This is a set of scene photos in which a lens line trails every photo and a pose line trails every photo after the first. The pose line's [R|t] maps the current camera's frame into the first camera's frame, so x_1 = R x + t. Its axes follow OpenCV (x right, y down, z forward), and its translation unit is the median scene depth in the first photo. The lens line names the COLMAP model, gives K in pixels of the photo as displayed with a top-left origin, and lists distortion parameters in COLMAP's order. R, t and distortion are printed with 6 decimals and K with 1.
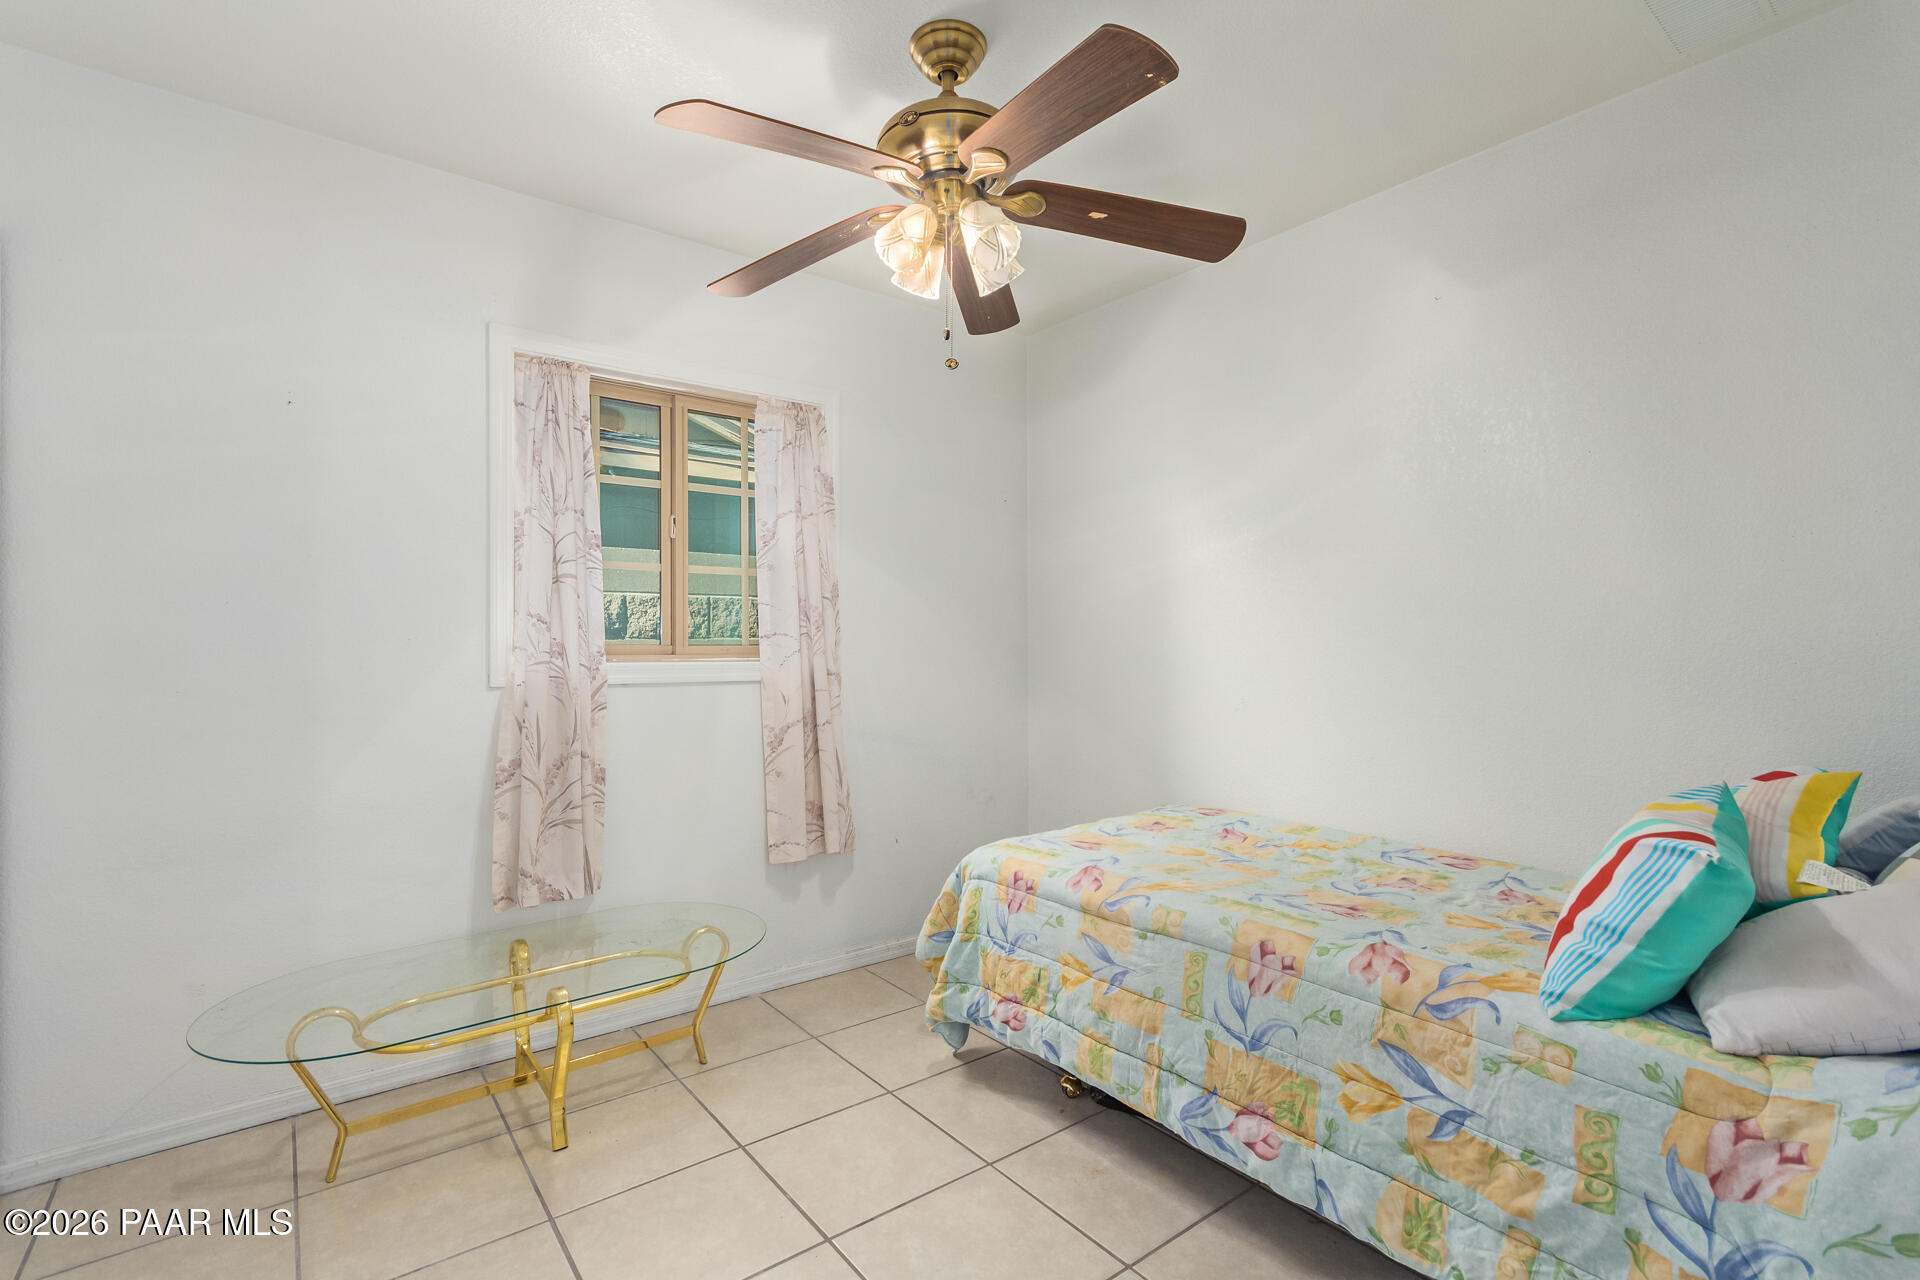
lens RADIAL K [[888.2, 0, 969.7], [0, 888.2, 651.5], [0, 0, 1]] dist [0.000217, -0.000892]
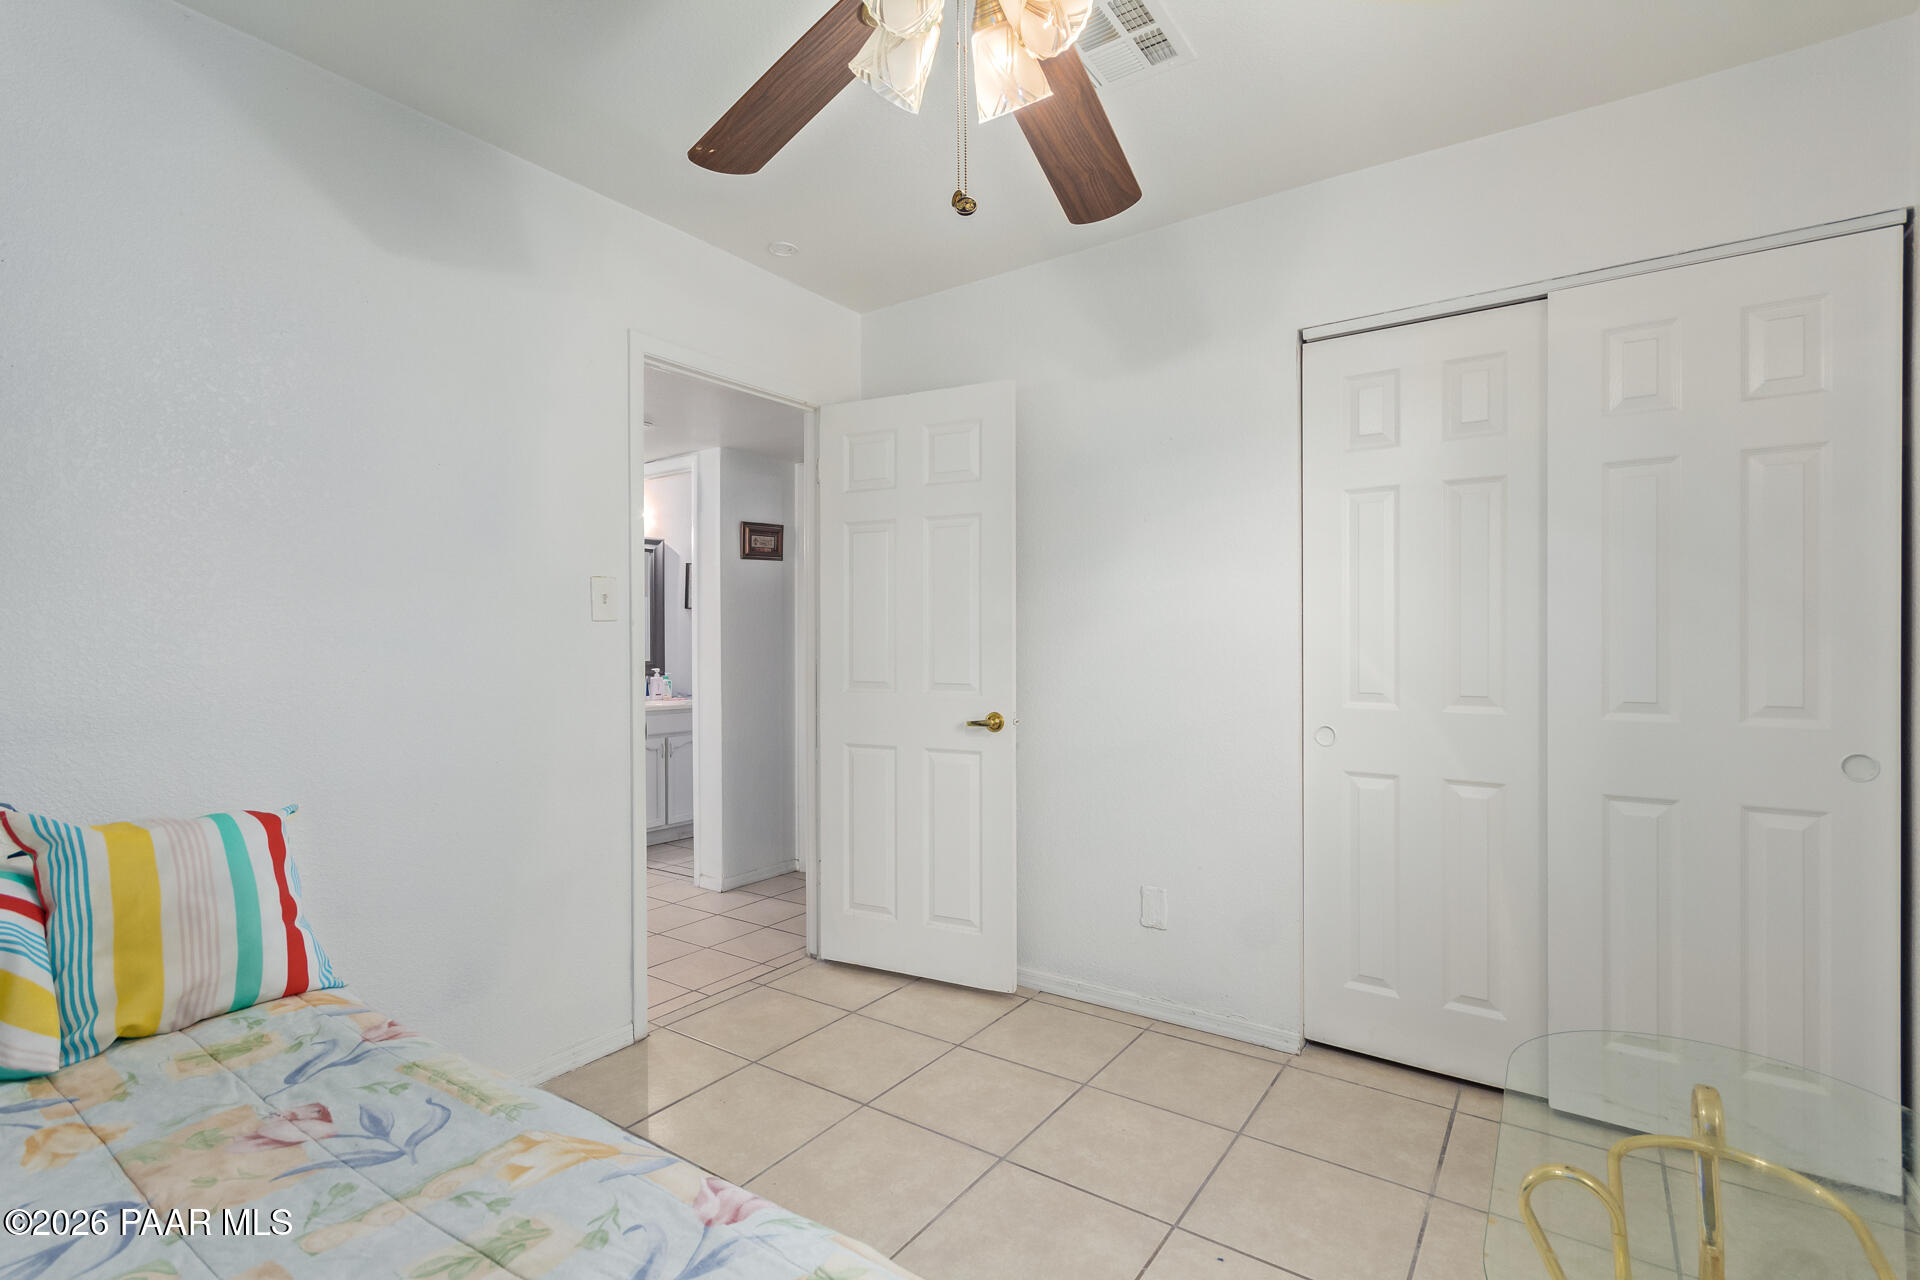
lens RADIAL K [[888.2, 0, 969.7], [0, 888.2, 651.5], [0, 0, 1]] dist [0.000217, -0.000892]
pose [[-0.951800, 0.000840, -0.306717, 0.190596], [-0.006546, 0.999713, 0.023050, -0.031335], [0.306648, 0.023947, -0.951522, 1.772509]]
